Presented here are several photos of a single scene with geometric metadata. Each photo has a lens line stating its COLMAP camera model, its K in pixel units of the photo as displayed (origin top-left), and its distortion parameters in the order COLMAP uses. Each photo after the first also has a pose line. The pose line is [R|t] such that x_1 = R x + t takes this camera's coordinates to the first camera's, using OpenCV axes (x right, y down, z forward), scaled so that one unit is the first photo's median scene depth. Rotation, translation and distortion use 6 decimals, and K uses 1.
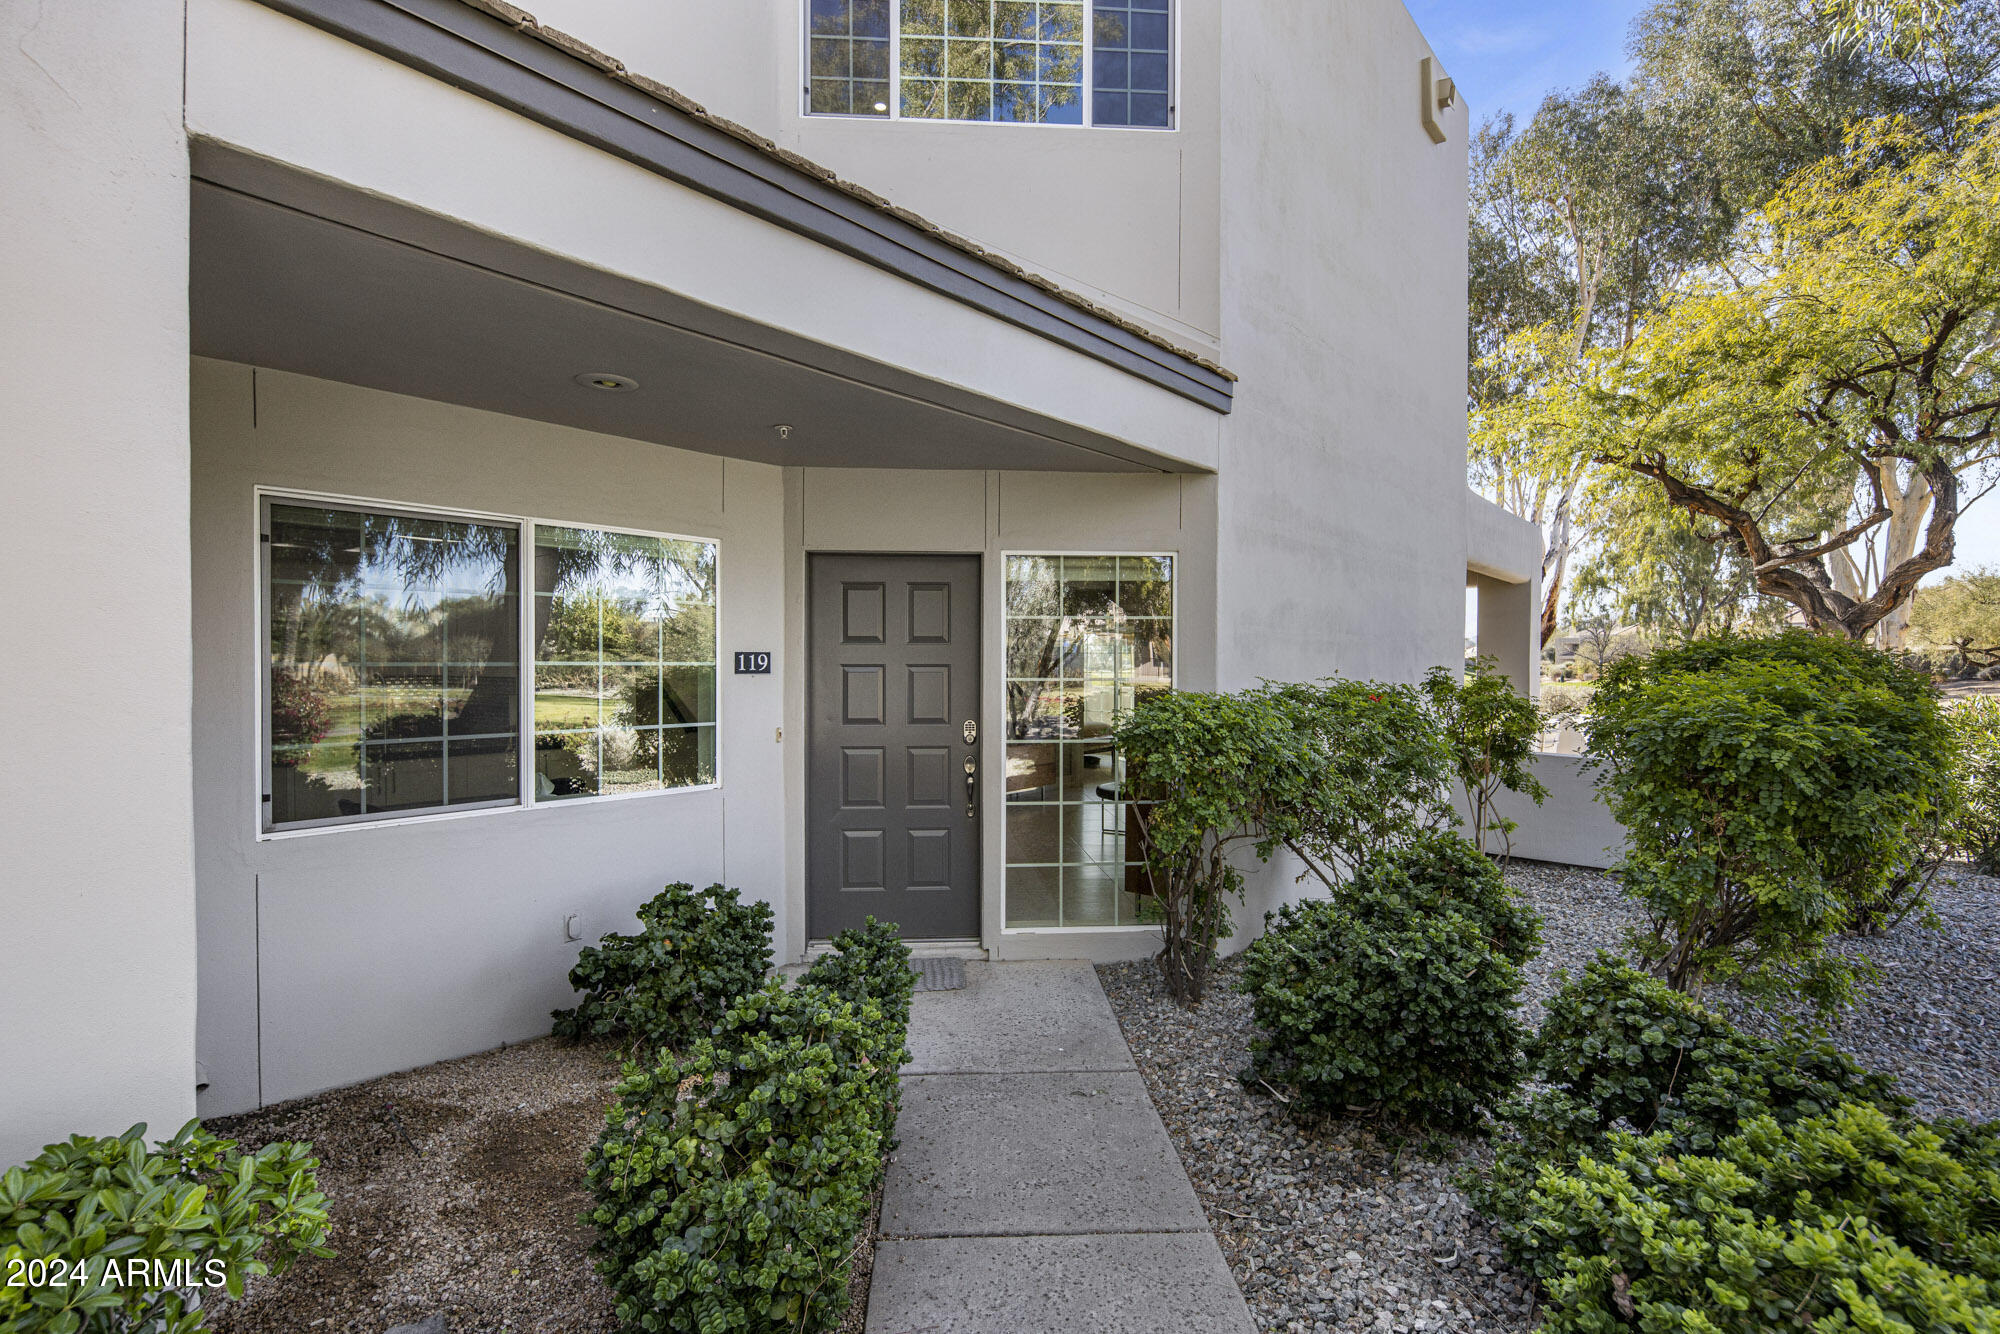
lens RADIAL K [[959.5, 0, 1001.4], [0, 959.5, 665.0], [0, 0, 1]] dist [0.002429, -0.001212]
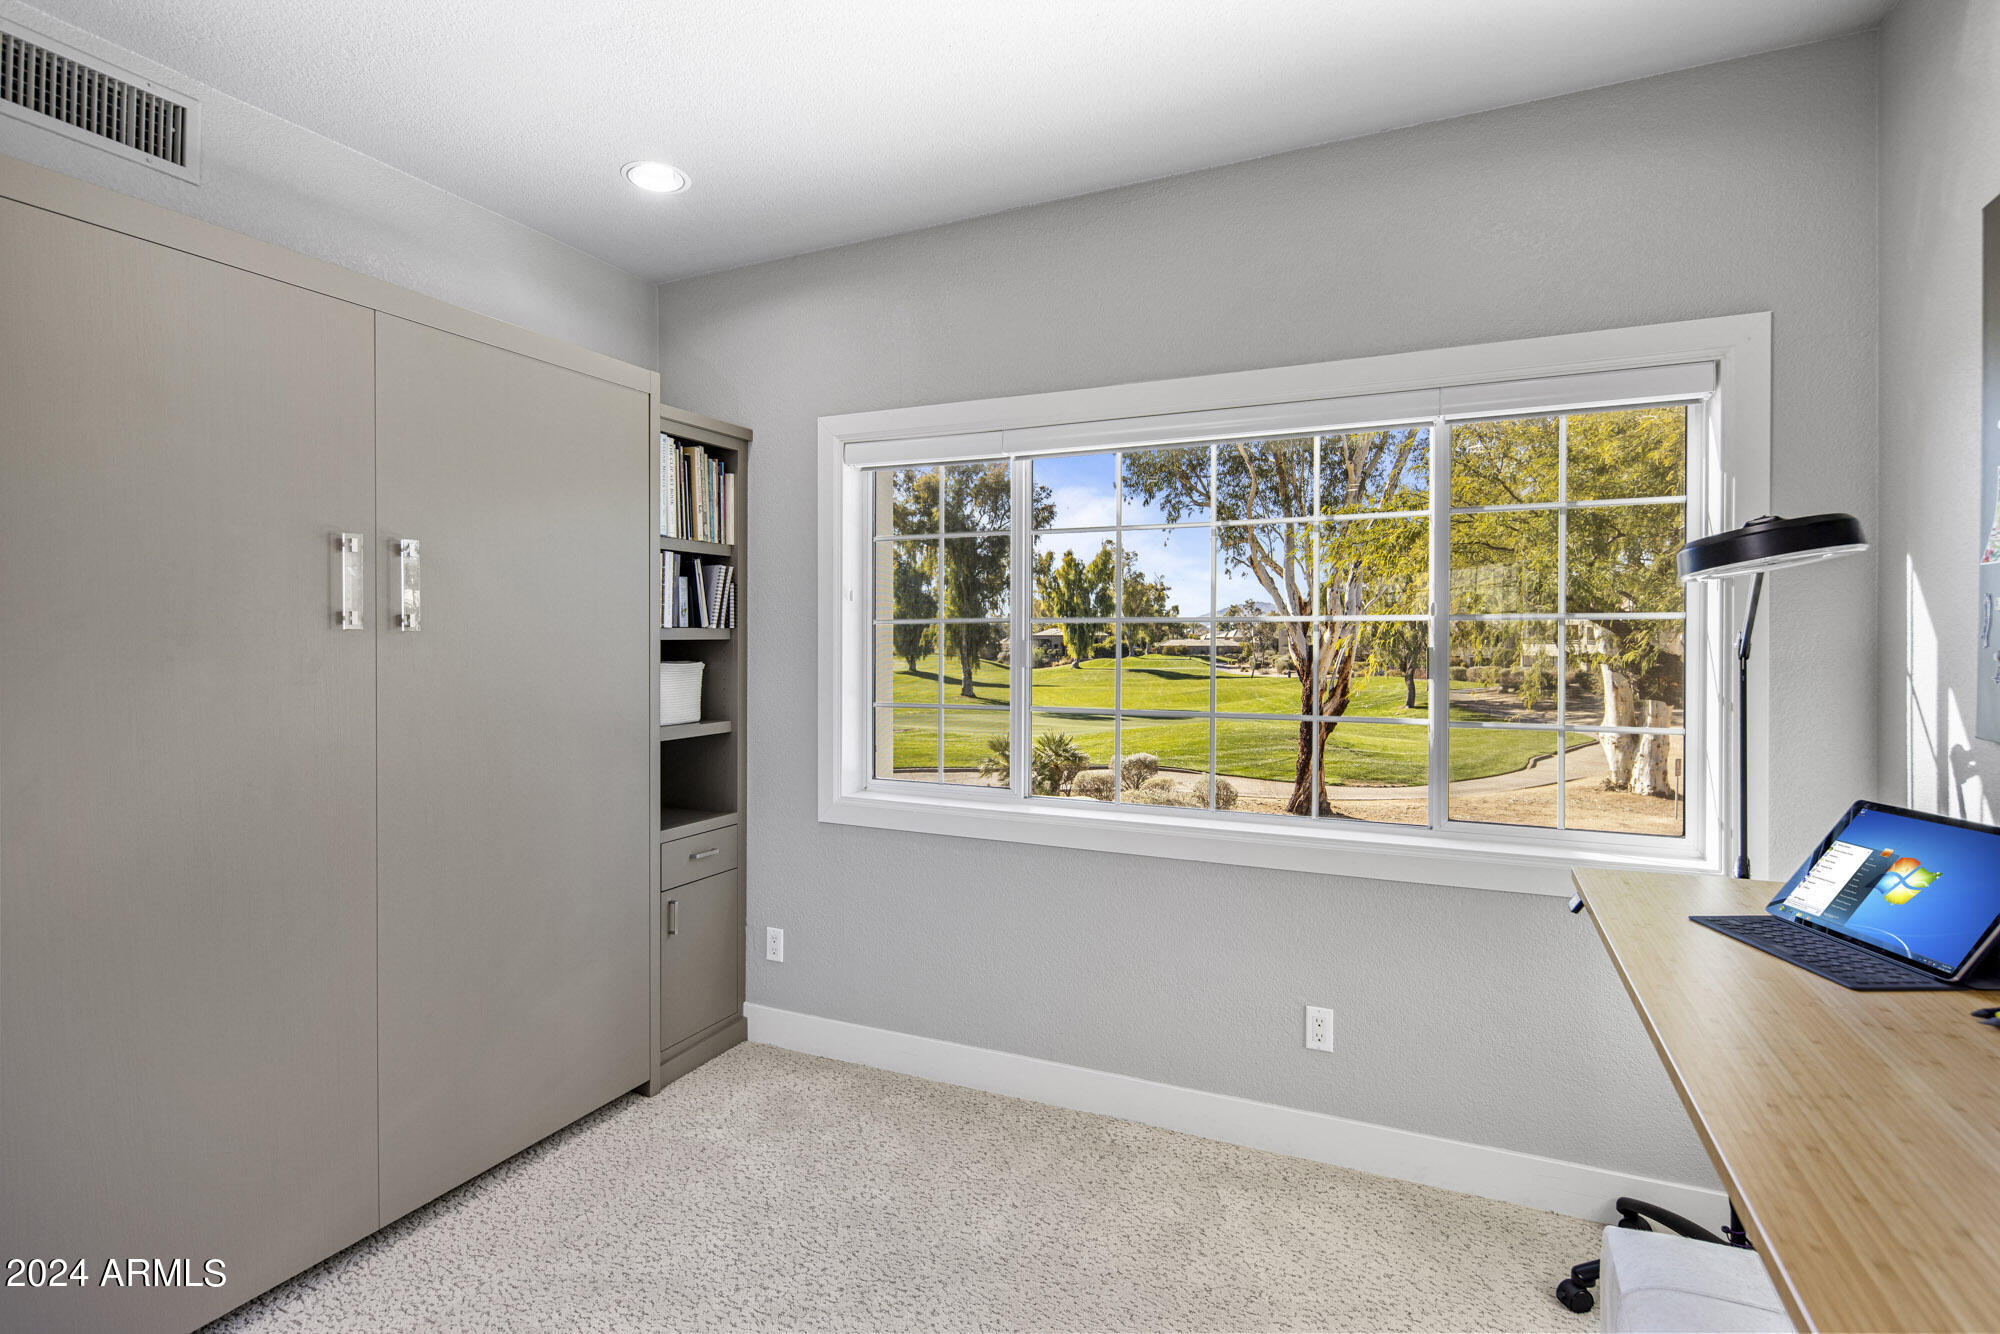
lens RADIAL K [[959.7, 0, 1001.0], [0, 959.7, 644.0], [0, 0, 1]] dist [-0.000644, -0.000074]
pose [[0.968457, -0.000086, 0.249179, 0.025054], [-0.000587, 0.999996, 0.002626, -0.043283], [-0.249178, -0.002689, 0.968454, 0.107320]]
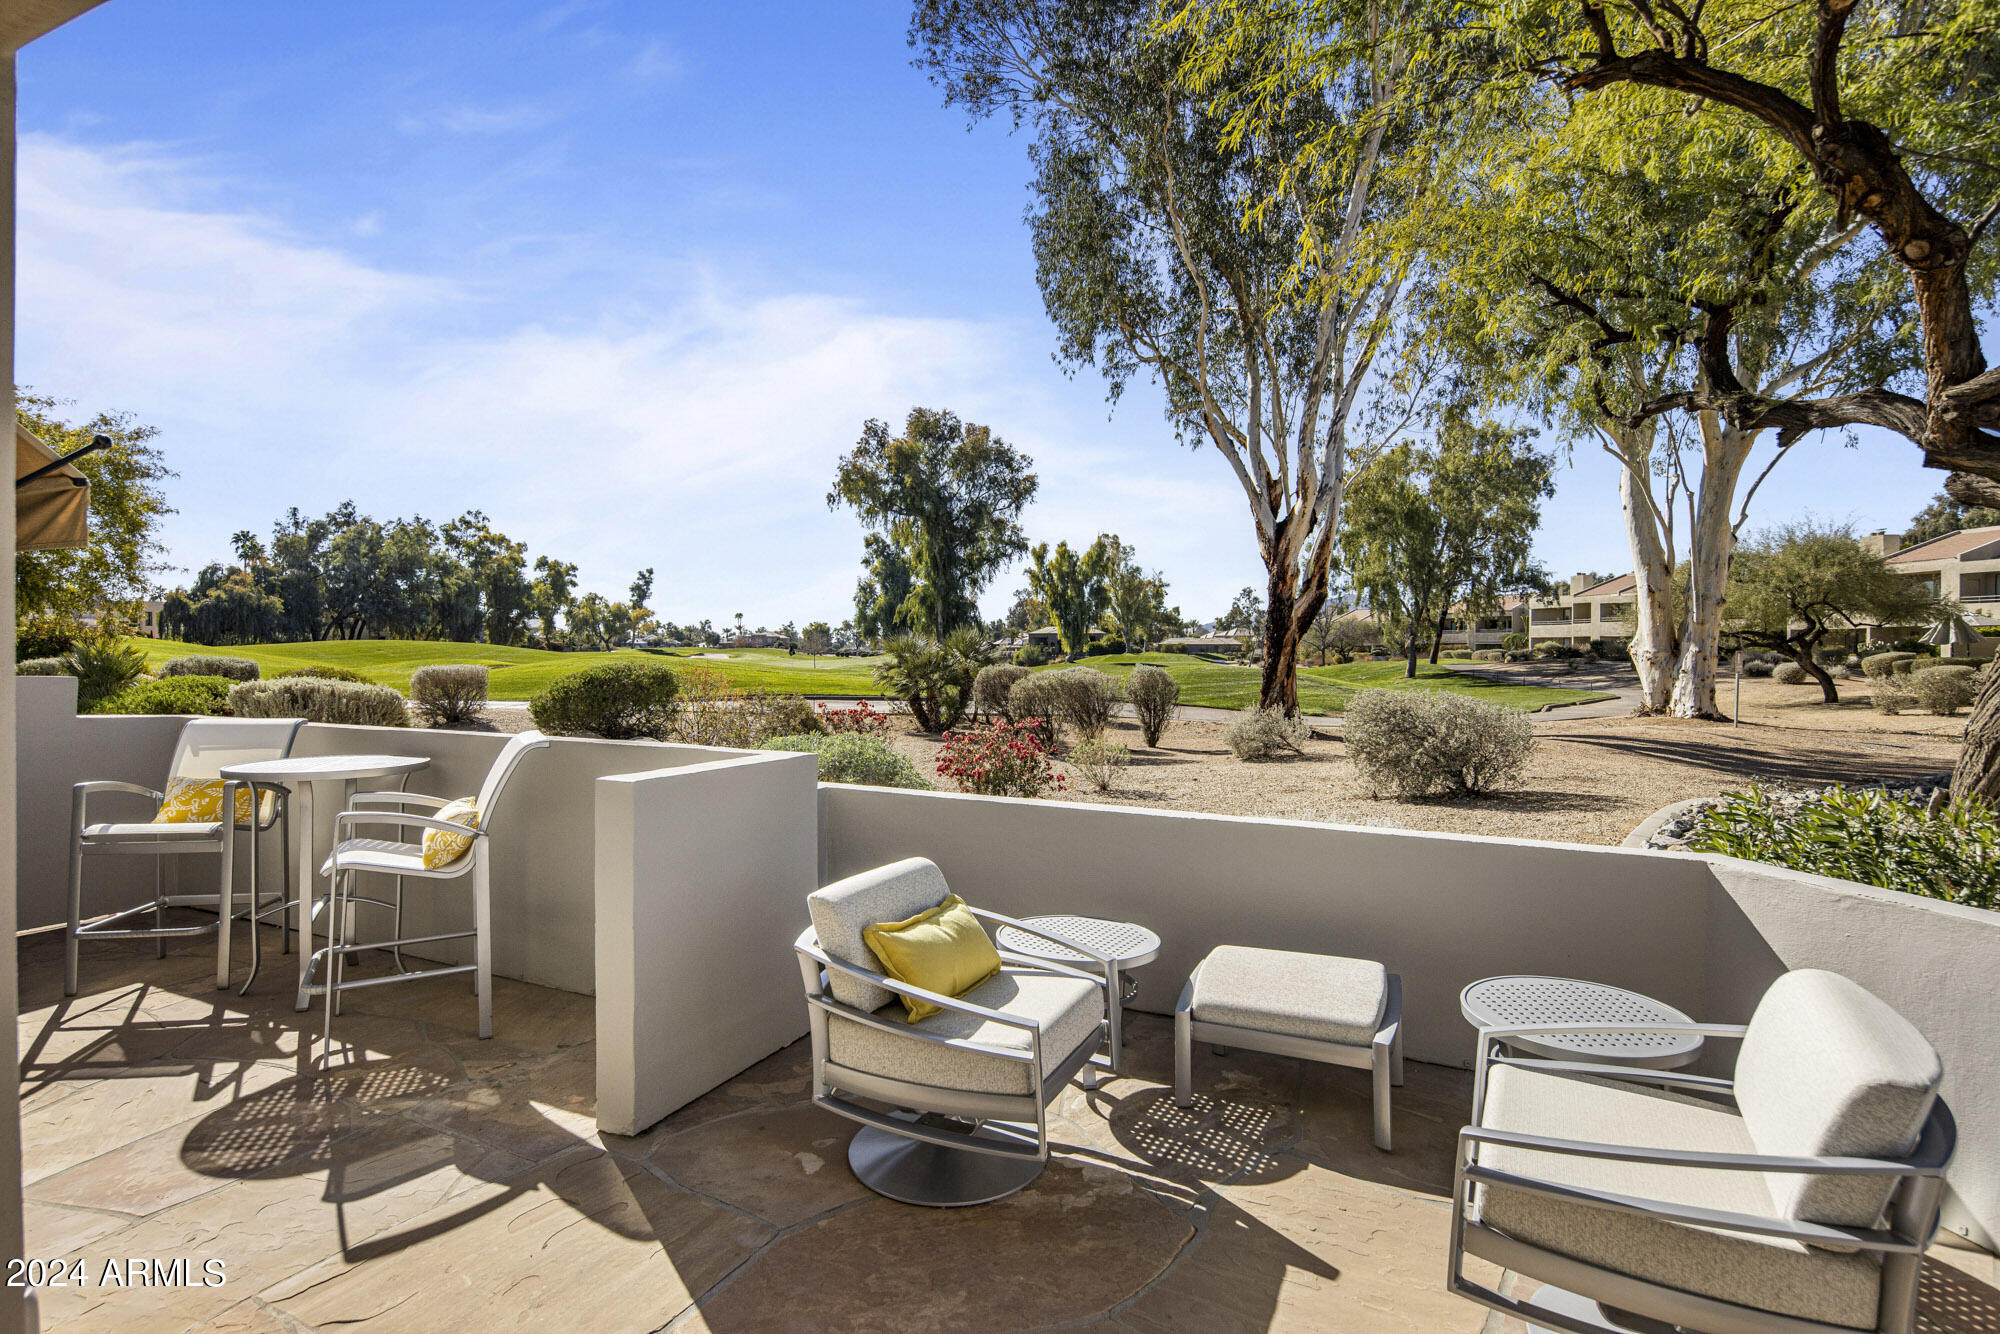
lens RADIAL K [[958.5, 0, 1001.1], [0, 958.5, 658.2], [0, 0, 1]] dist [0.005673, -0.004852]
pose [[0.969579, -0.001160, 0.244774, 0.077315], [-0.000787, 0.999969, 0.007856, 0.000074], [-0.244776, -0.007810, 0.969548, 0.168496]]
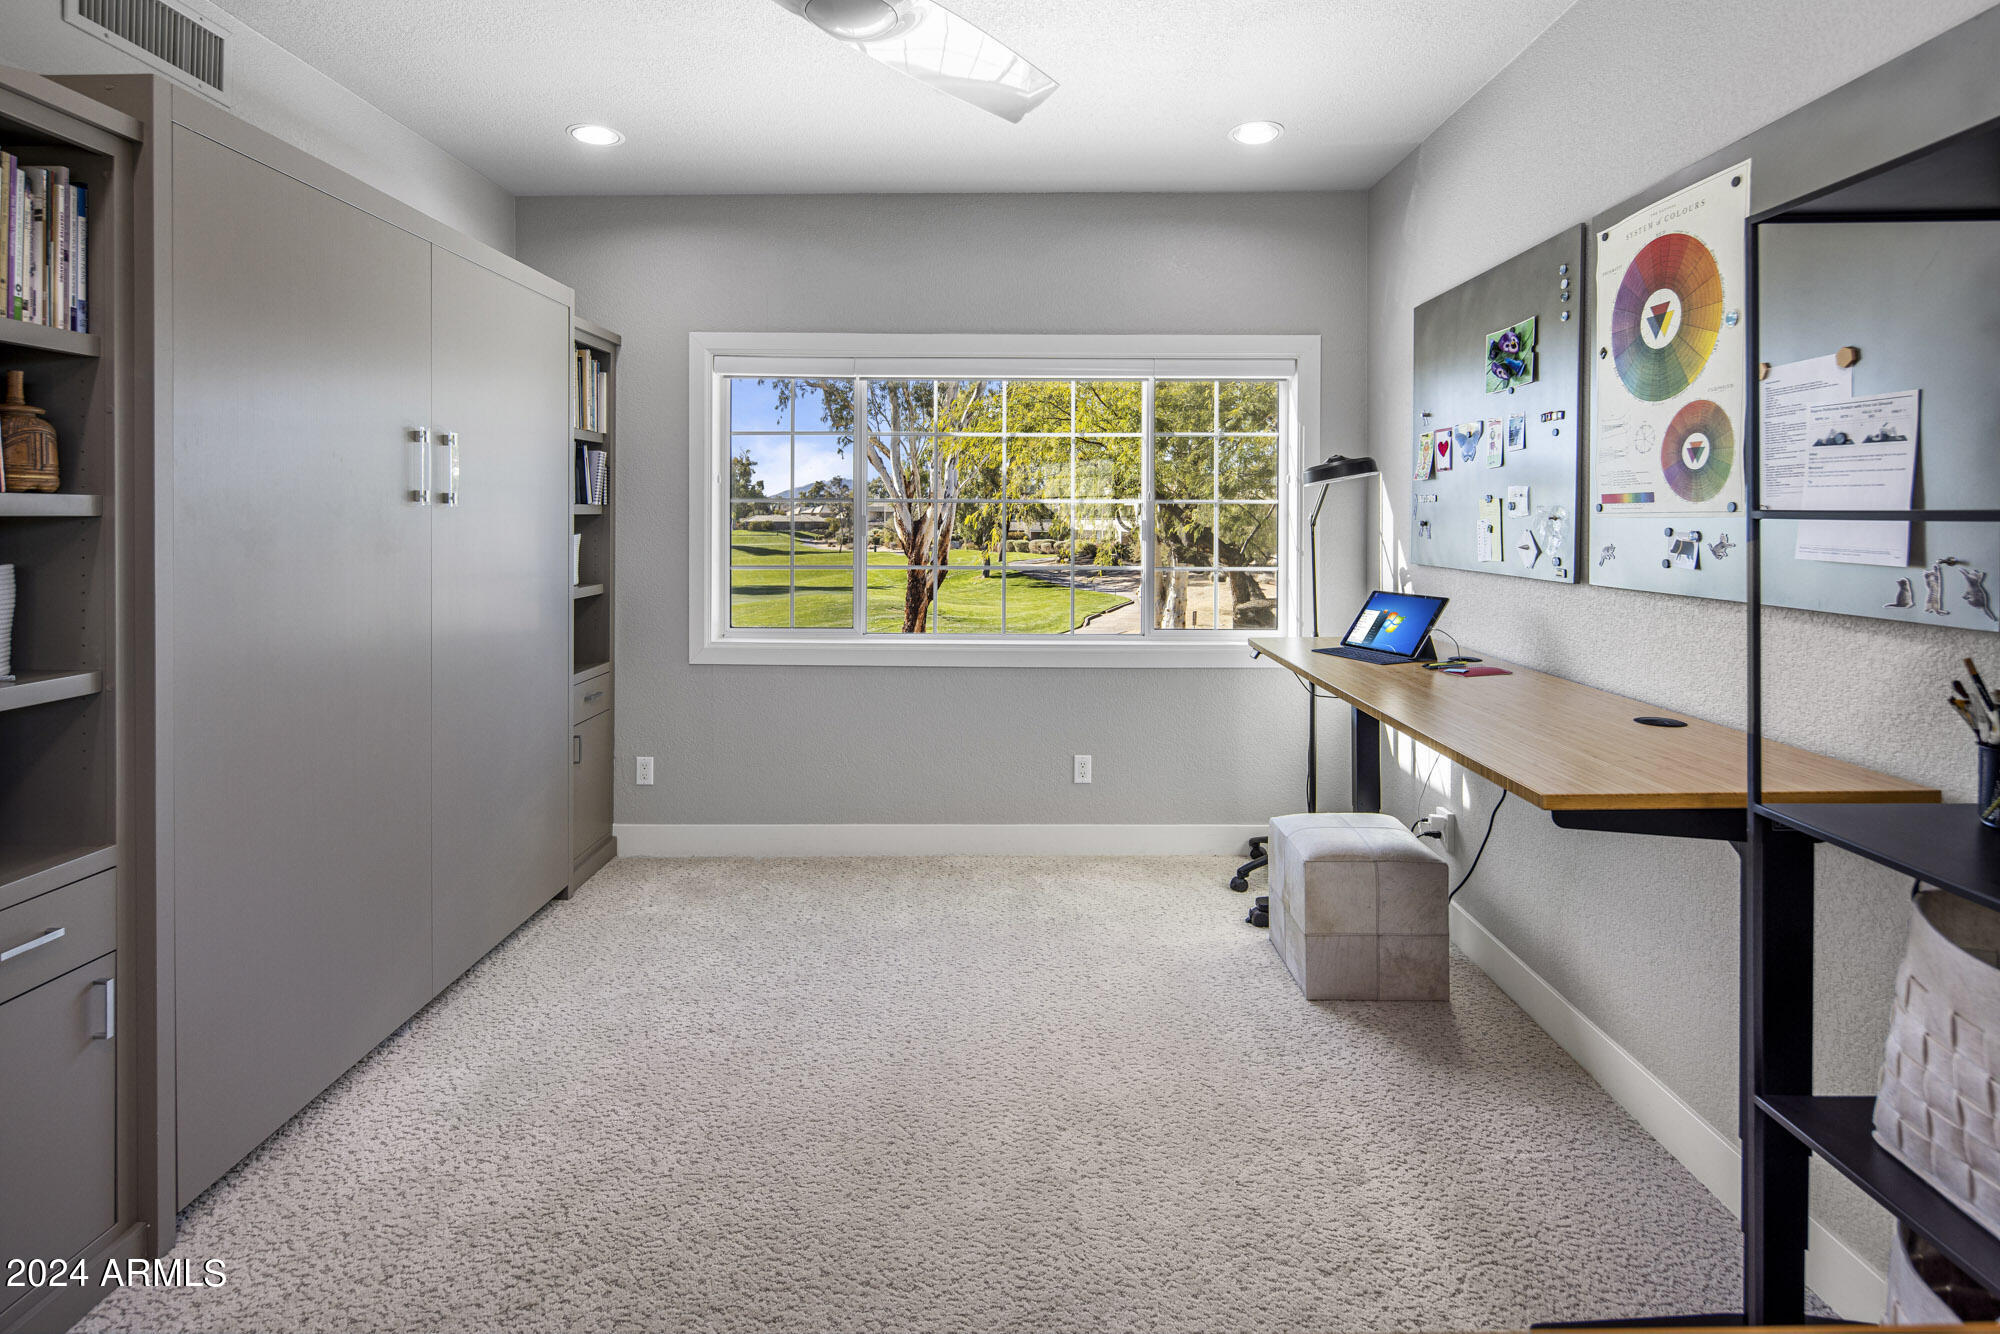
lens RADIAL K [[962.1, 0, 998.6], [0, 962.1, 517.7], [0, 0, 1]] dist [0.000471, -0.000070]
pose [[0.779656, 0.001425, 0.626206, 0.006191], [-0.001879, 0.999998, 0.000063, -0.043210], [-0.626205, -0.001226, 0.779657, 0.098611]]
